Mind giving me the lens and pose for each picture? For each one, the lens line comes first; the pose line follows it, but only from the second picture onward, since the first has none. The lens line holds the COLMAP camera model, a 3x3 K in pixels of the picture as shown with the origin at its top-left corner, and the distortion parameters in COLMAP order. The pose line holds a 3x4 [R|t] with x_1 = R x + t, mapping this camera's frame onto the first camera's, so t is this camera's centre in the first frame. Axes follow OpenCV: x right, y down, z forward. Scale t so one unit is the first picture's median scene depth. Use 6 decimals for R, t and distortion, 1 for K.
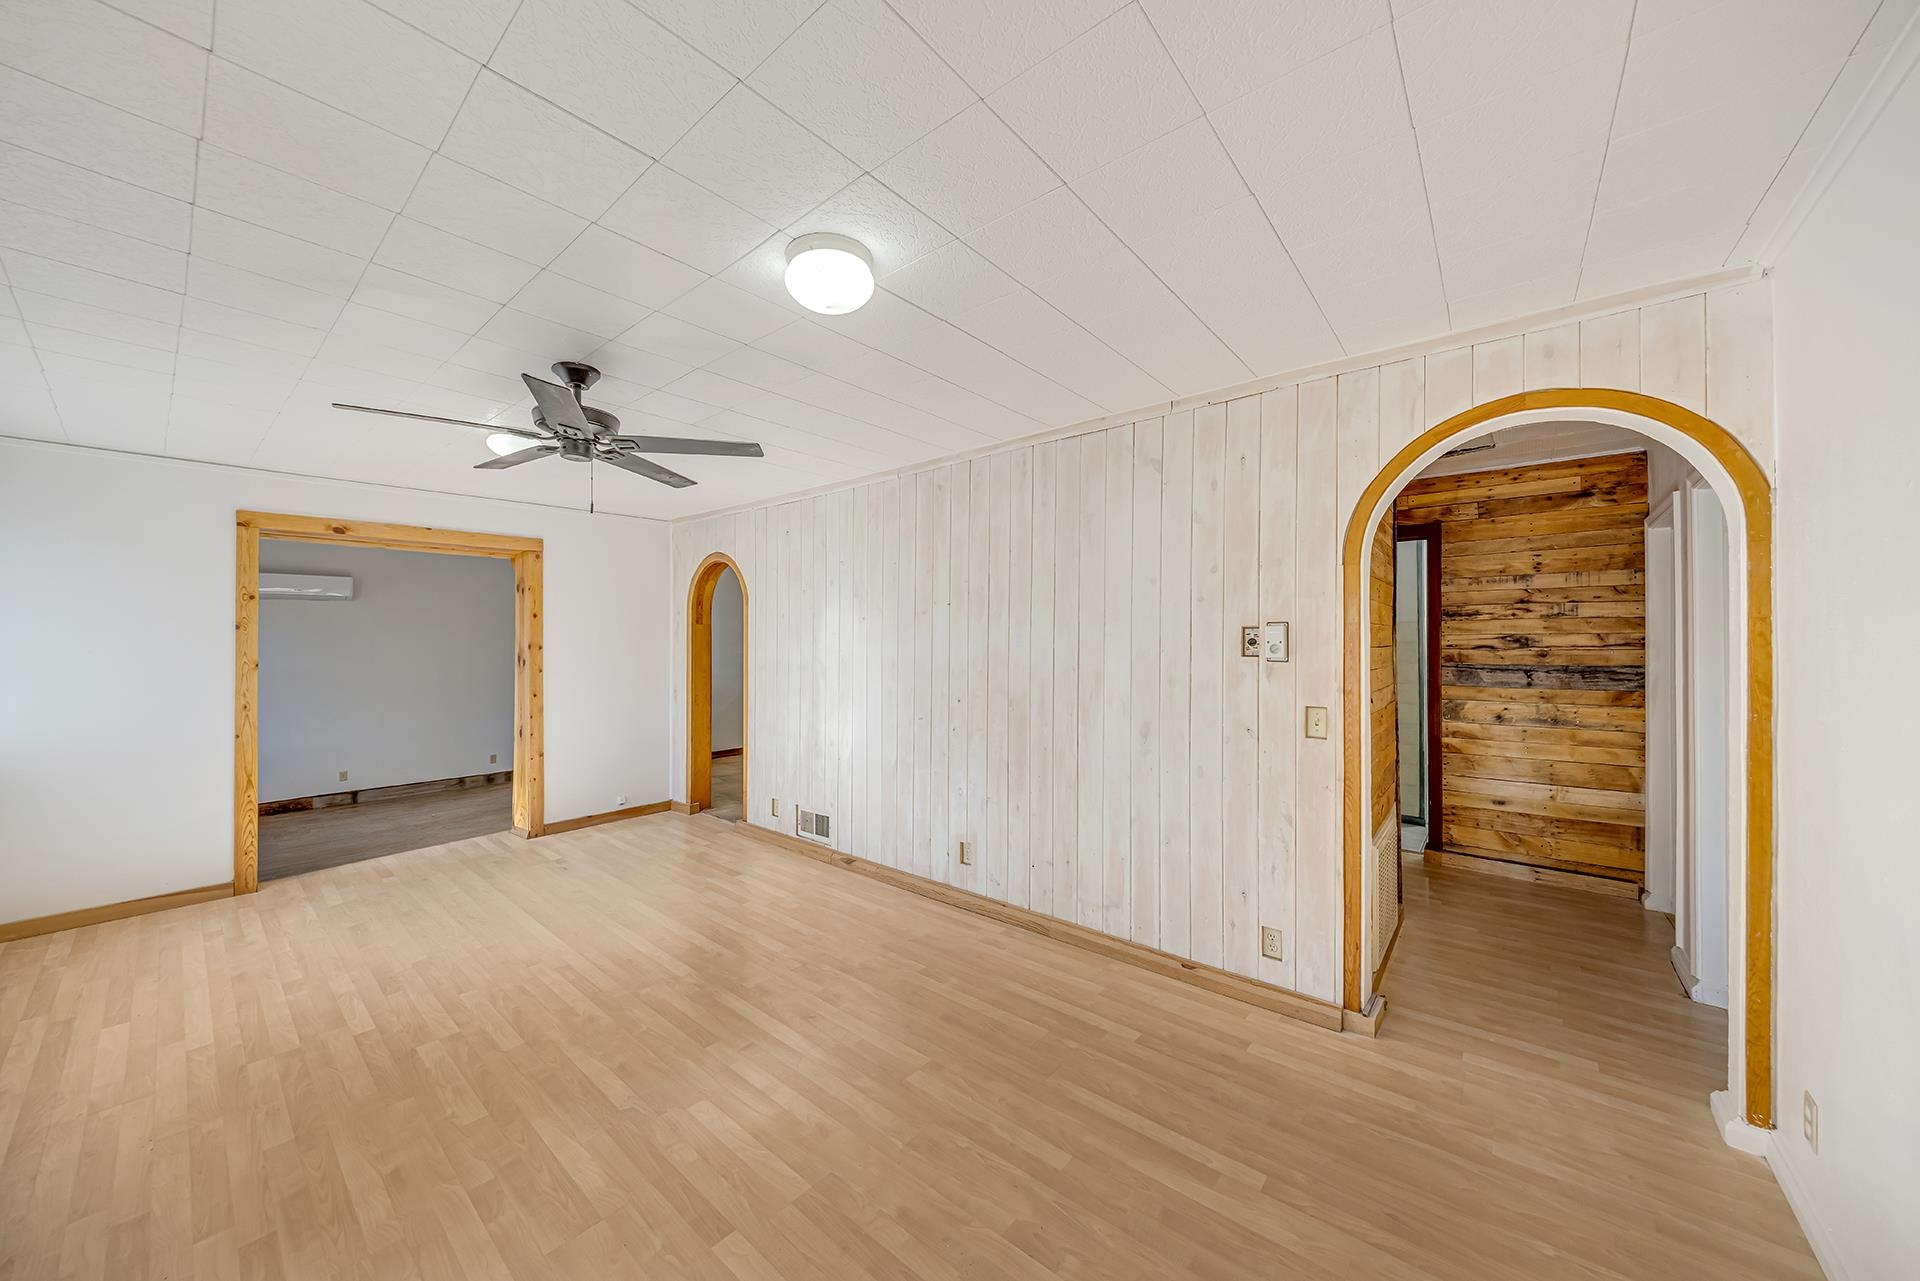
lens RADIAL K [[678.9, 0, 962.4], [0, 678.9, 633.3], [0, 0, 1]] dist [-0.000800, 0.000008]
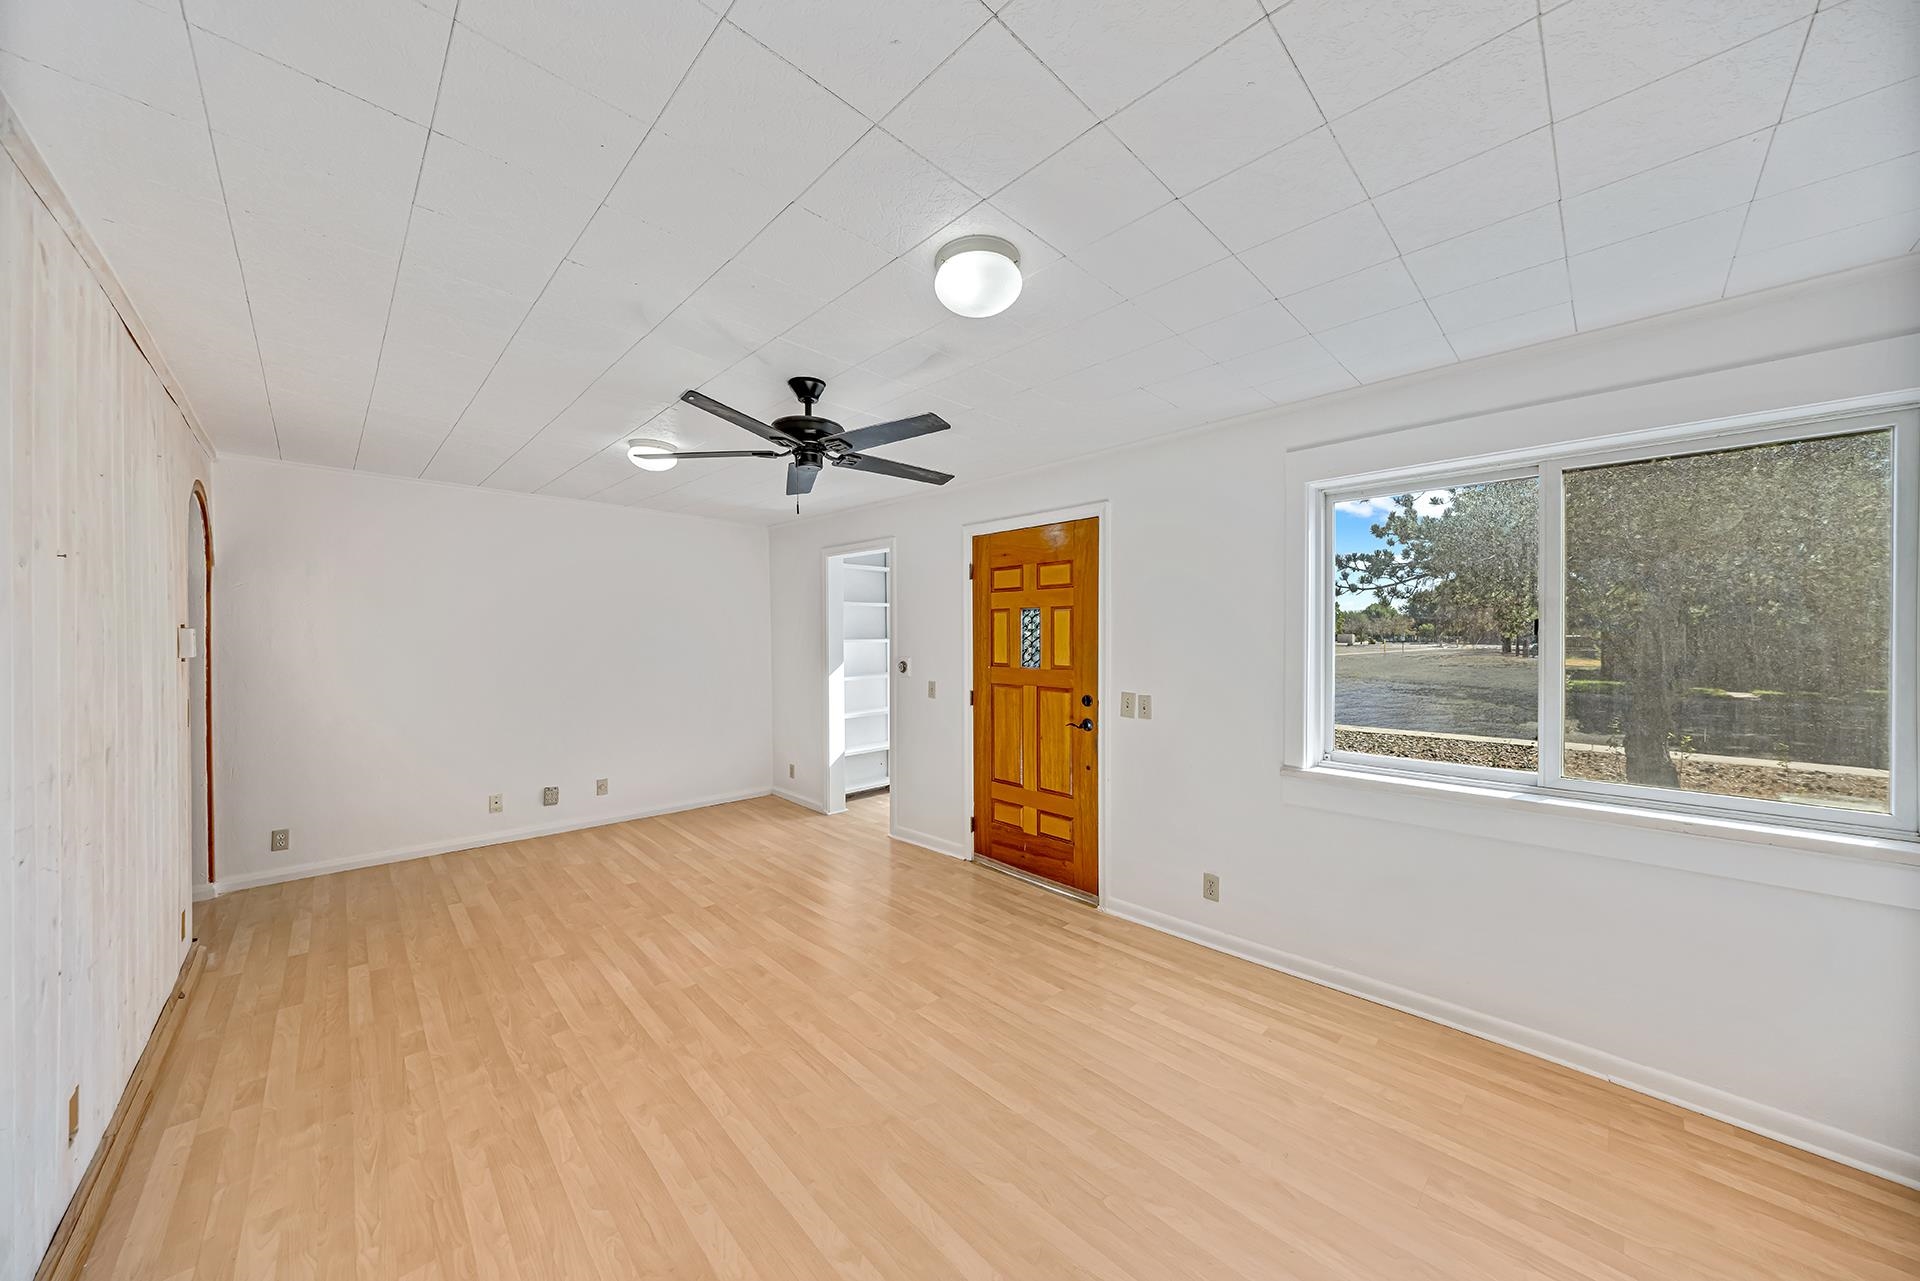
lens RADIAL K [[649.7, 0, 955.0], [0, 649.7, 643.7], [0, 0, 1]] dist [-0.002177, -0.000238]
pose [[-0.994123, 0.003852, 0.108192, -0.859560], [0.003845, 0.999993, -0.000273, 0.018773], [-0.108192, 0.000145, -0.994130, 1.873816]]
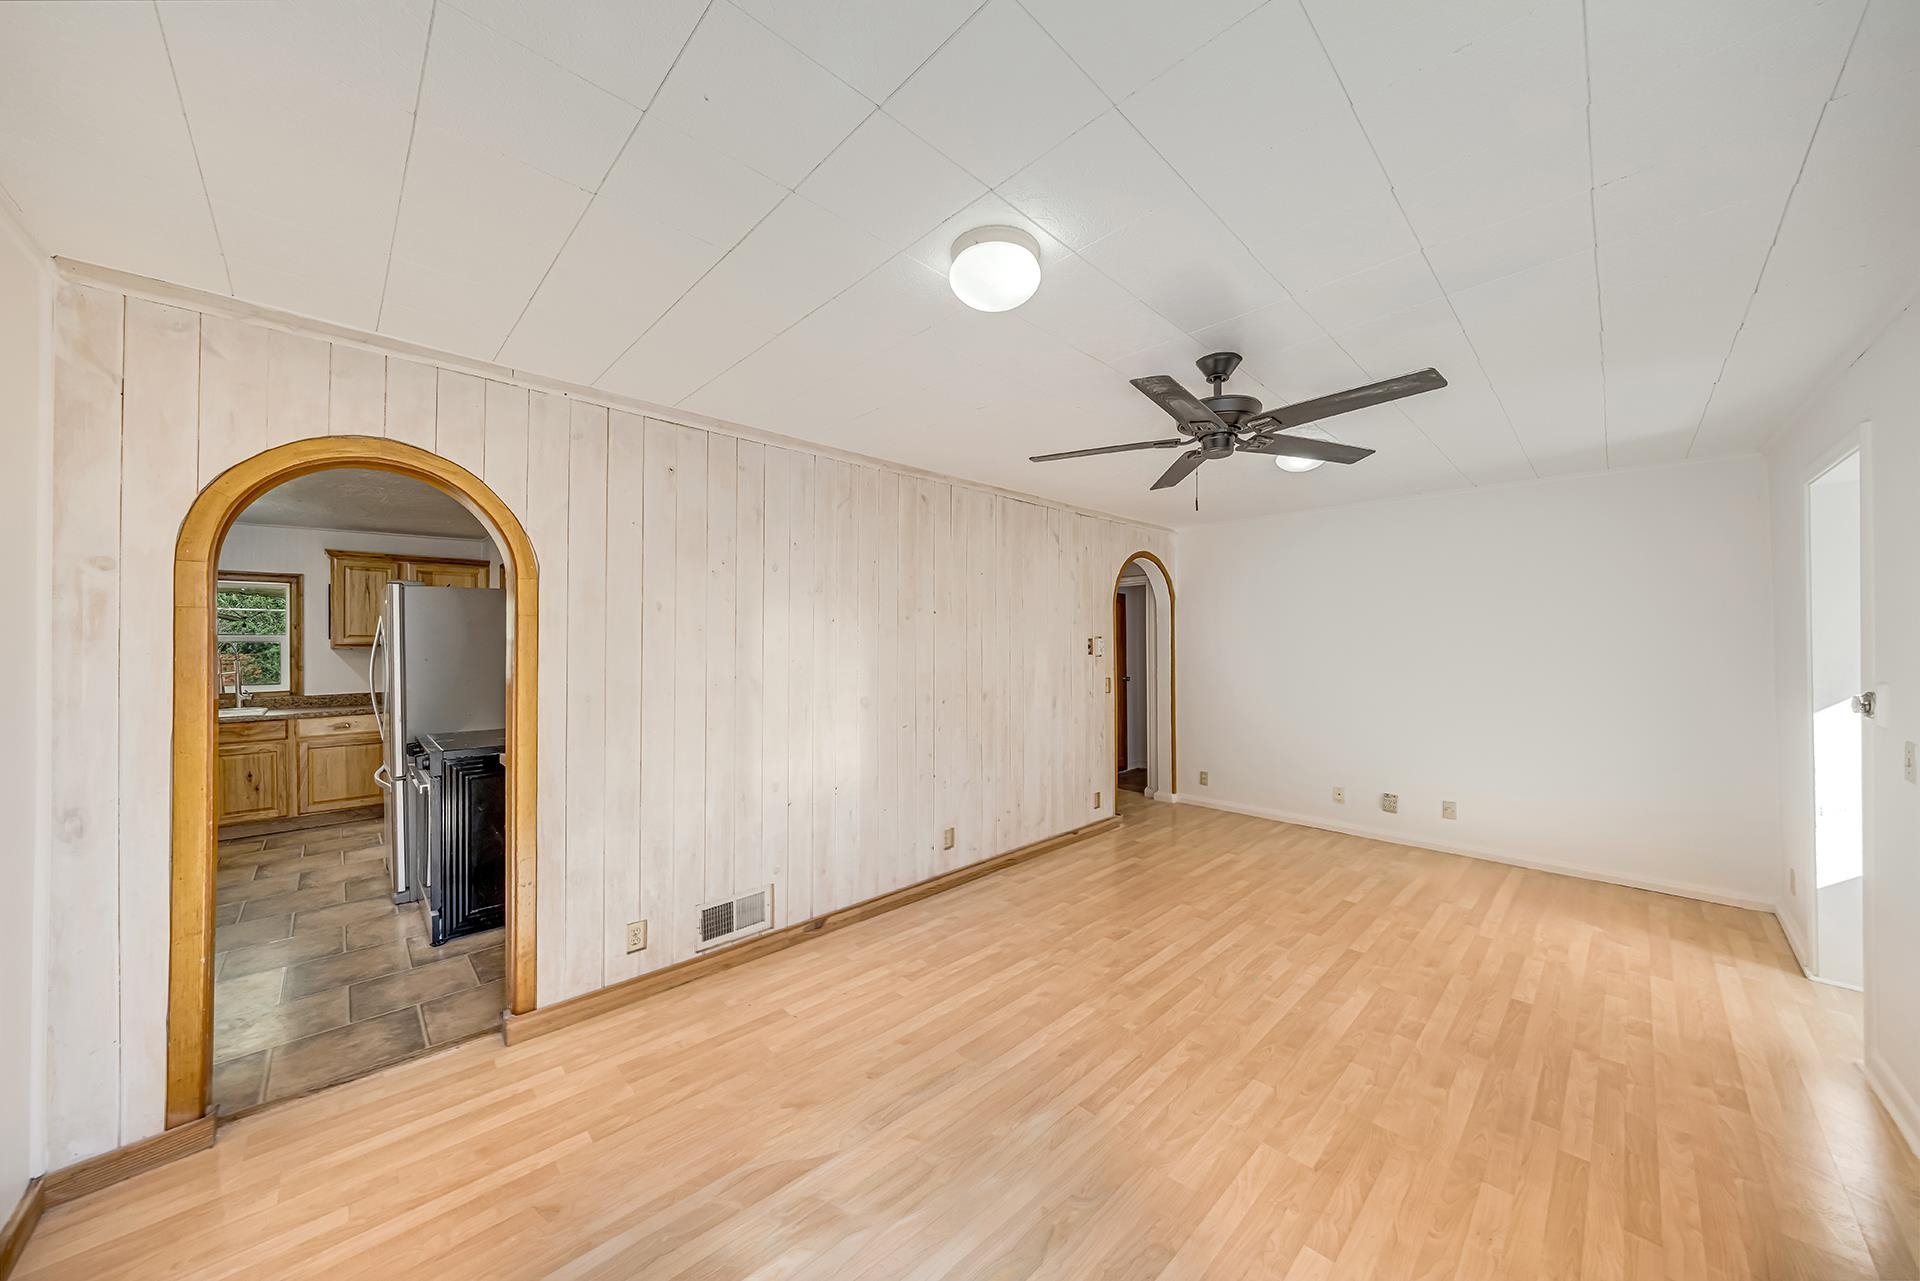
lens RADIAL K [[649.7, 0, 955.0], [0, 649.7, 643.7], [0, 0, 1]] dist [-0.002177, -0.000238]
pose [[0.106509, -0.000099, 0.994312, -1.440300], [-0.006201, 0.999980, 0.000763, 0.006722], [-0.994292, -0.006247, 0.106506, 1.205405]]
